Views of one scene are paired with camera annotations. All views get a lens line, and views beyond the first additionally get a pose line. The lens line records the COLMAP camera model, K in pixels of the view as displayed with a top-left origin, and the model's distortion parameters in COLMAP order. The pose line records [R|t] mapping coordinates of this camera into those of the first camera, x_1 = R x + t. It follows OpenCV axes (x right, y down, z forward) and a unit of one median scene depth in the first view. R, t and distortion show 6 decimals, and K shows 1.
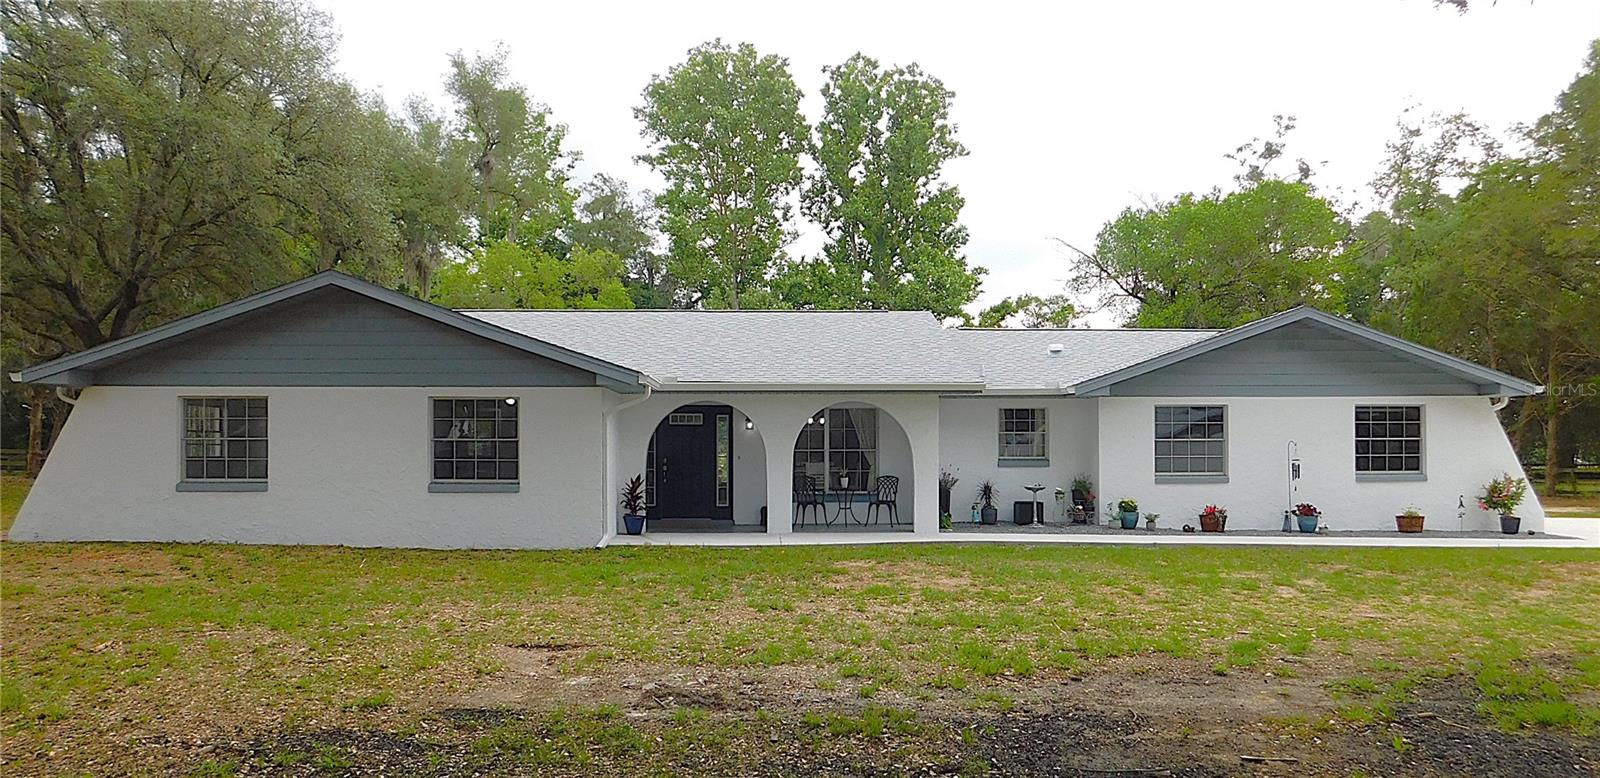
lens RADIAL K [[1096.5, 0, 801.6], [0, 1096.5, 430.0], [0, 0, 1]] dist [-0.020794, -0.000262]
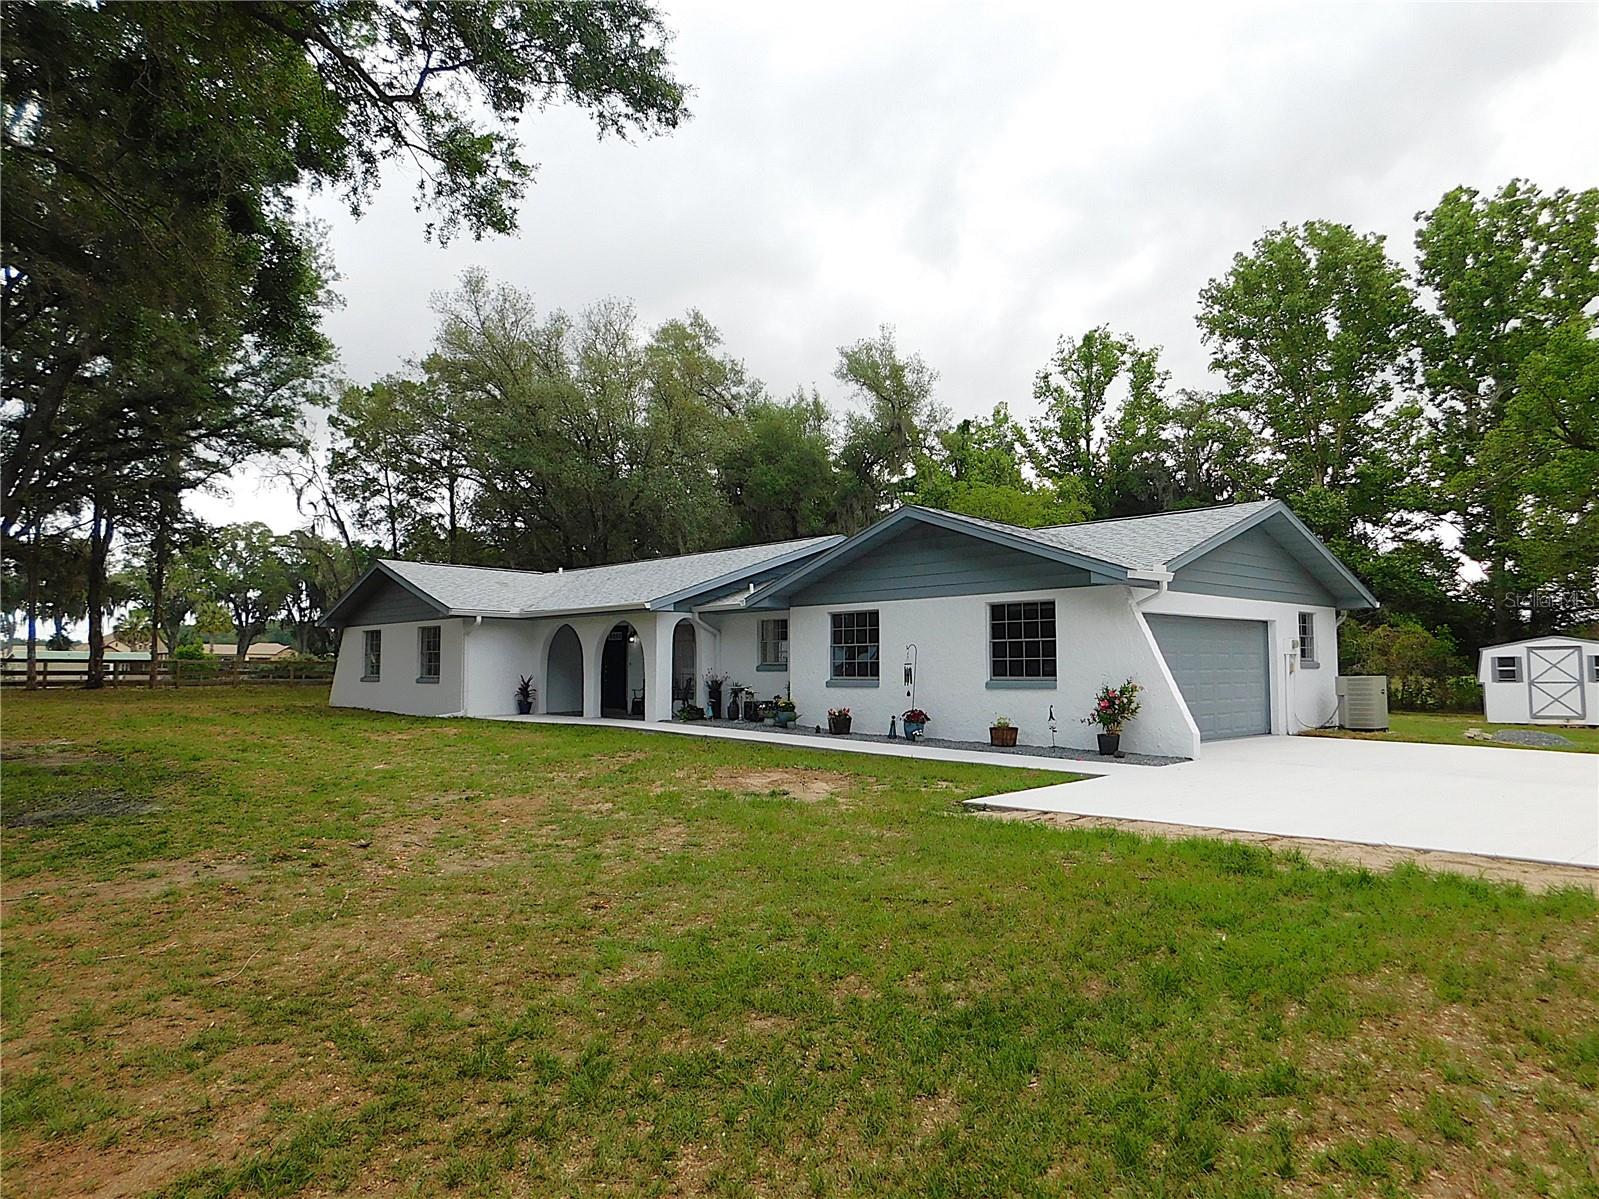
lens RADIAL K [[1079.6, 0, 799.5], [0, 1079.6, 599.5], [0, 0, 1]] dist [-0.064900, 0.066223]
pose [[0.647469, -0.049061, -0.760511, 1.072400], [0.016591, 0.998597, -0.050295, 0.016175], [0.761911, 0.019946, 0.647375, 0.297375]]
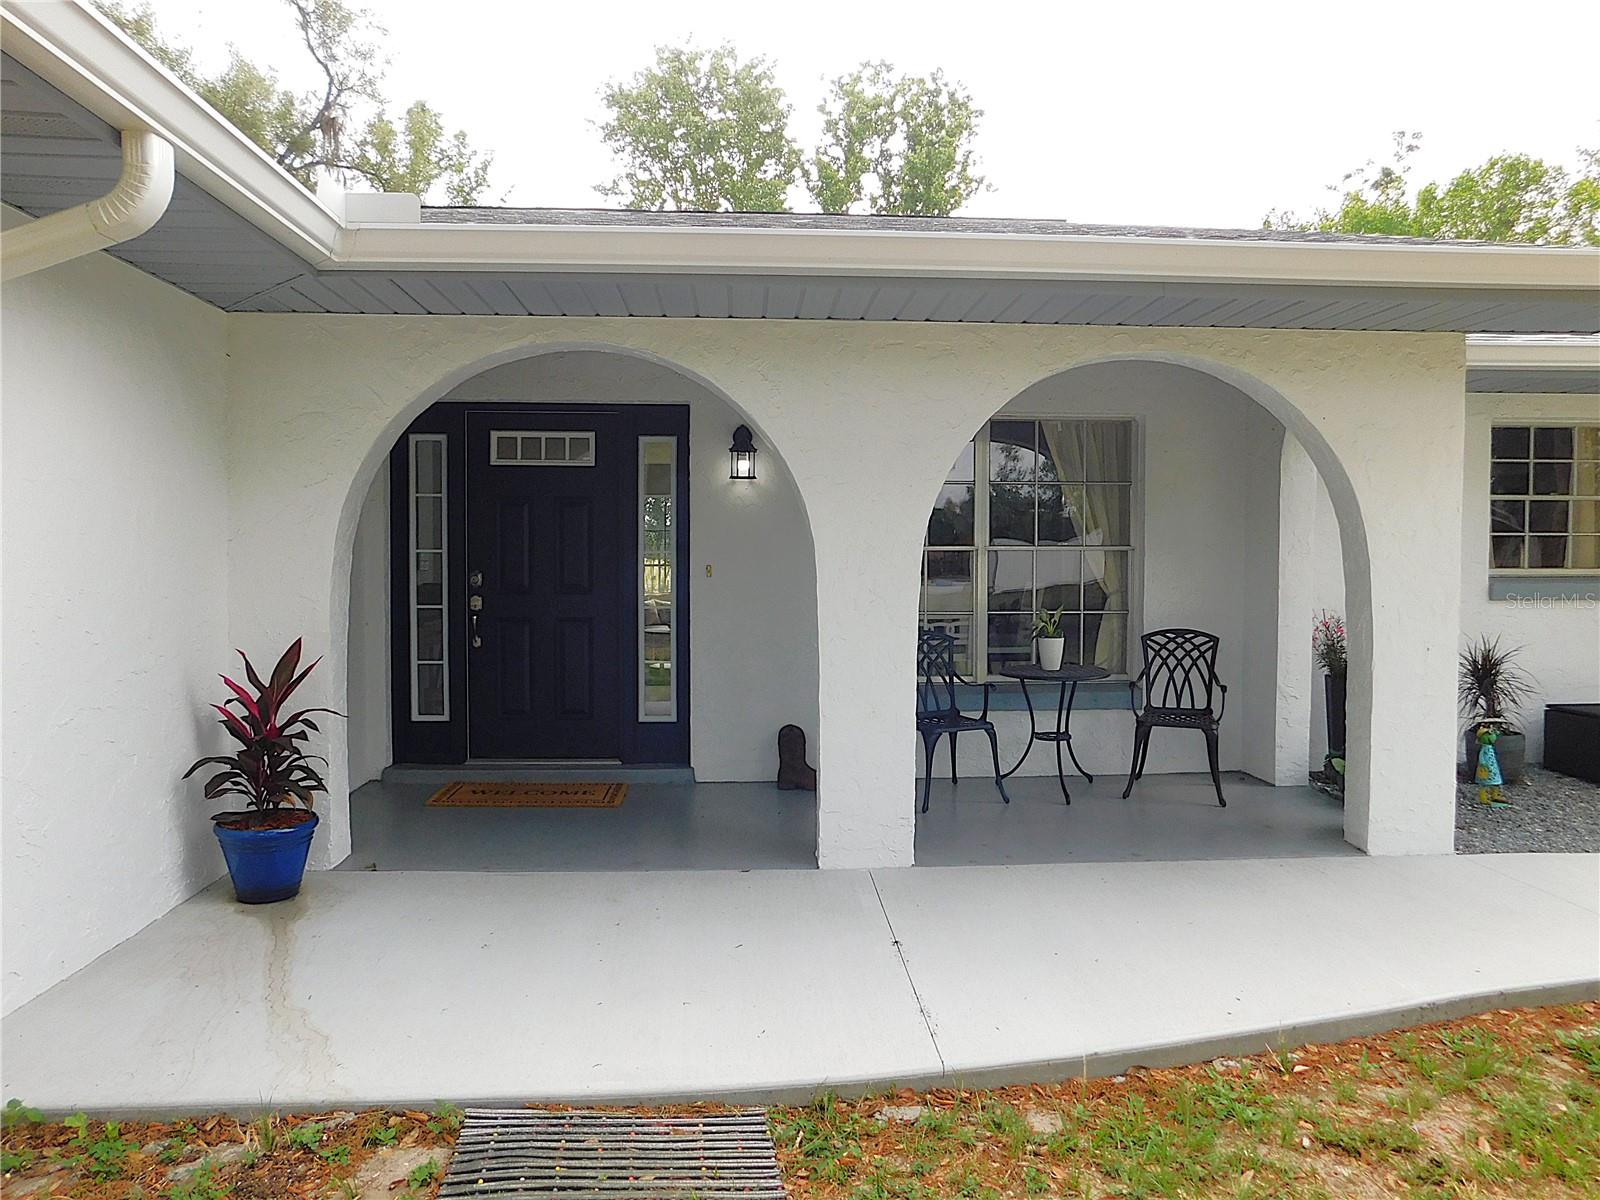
lens RADIAL K [[1044.0, 0, 814.9], [0, 1044.0, 604.1], [0, 0, 1]] dist [-0.060416, 0.039258]
pose [[0.999259, 0.000427, 0.038487, -0.039481], [-0.002941, 0.997861, 0.065298, 0.015549], [-0.038377, -0.065363, 0.997123, 0.706044]]
